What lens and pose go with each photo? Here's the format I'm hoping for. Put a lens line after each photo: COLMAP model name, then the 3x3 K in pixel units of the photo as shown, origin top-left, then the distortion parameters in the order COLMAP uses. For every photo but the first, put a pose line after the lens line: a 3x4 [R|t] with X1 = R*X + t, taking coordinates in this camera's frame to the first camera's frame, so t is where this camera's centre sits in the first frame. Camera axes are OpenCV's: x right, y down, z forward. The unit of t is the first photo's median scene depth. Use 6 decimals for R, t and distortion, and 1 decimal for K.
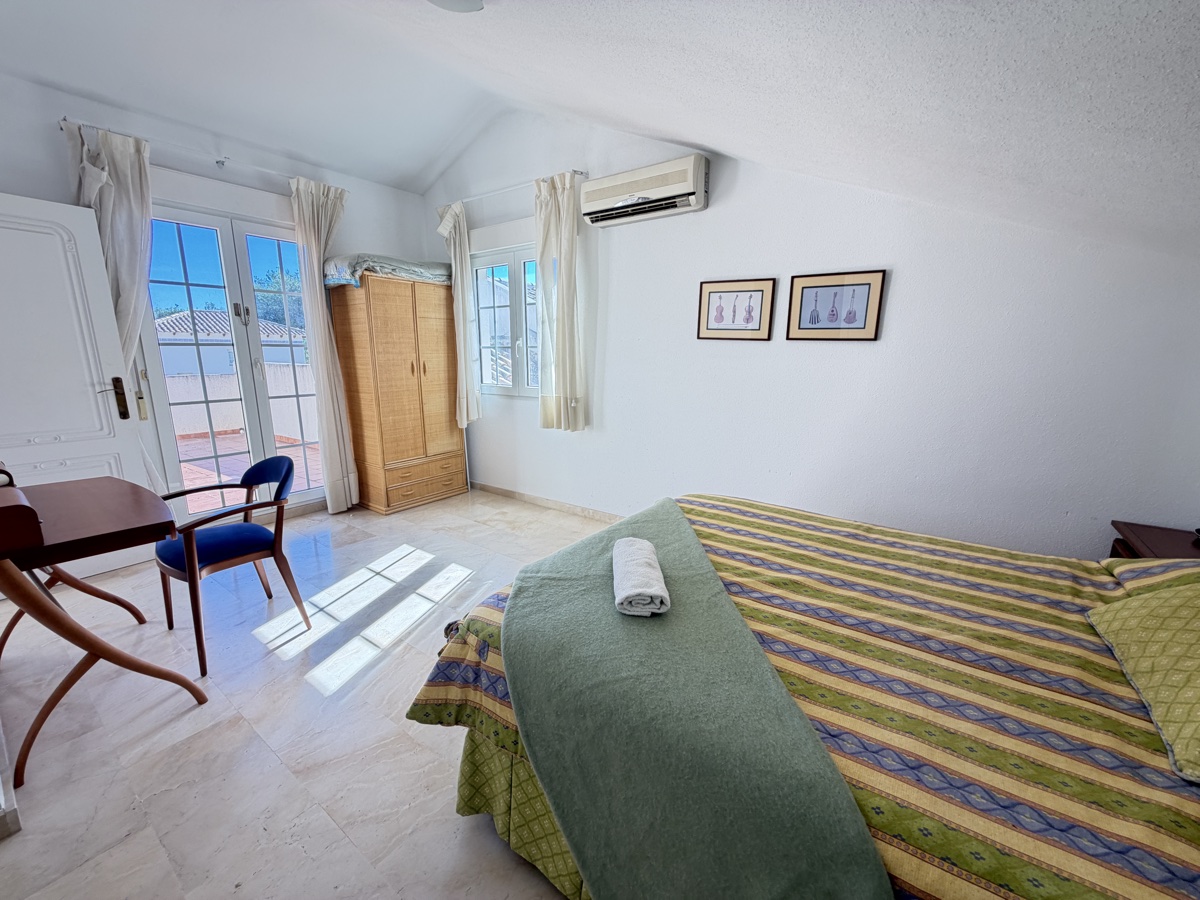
lens RADIAL K [[479.3, 0, 598.0], [0, 479.3, 451.9], [0, 0, 1]] dist [0.001091, -0.000429]
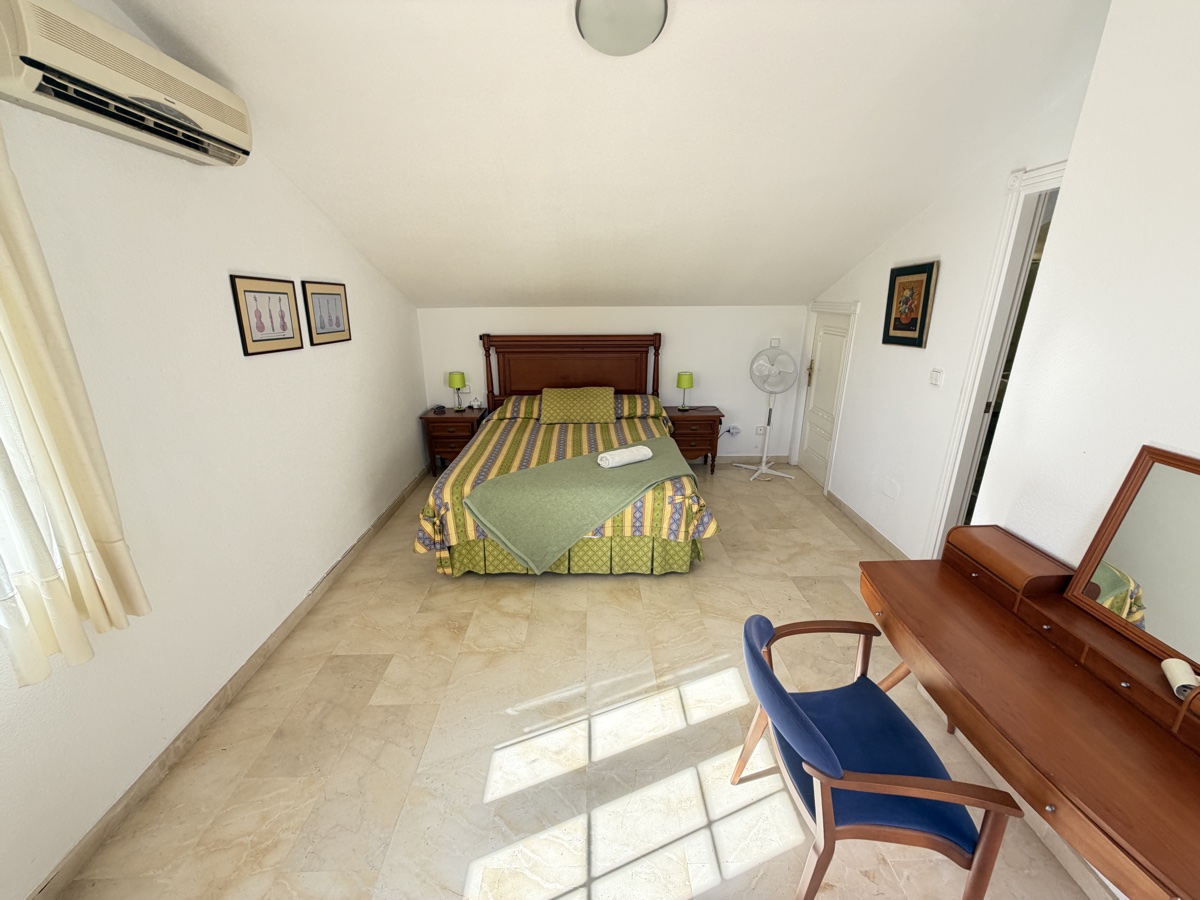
lens RADIAL K [[479.3, 0, 598.0], [0, 479.3, 451.9], [0, 0, 1]] dist [0.001091, -0.000429]
pose [[-0.603345, -0.251057, 0.756931, -0.711733], [0.167681, 0.887997, 0.428186, -0.341781], [-0.779652, 0.385267, -0.493671, 1.047319]]
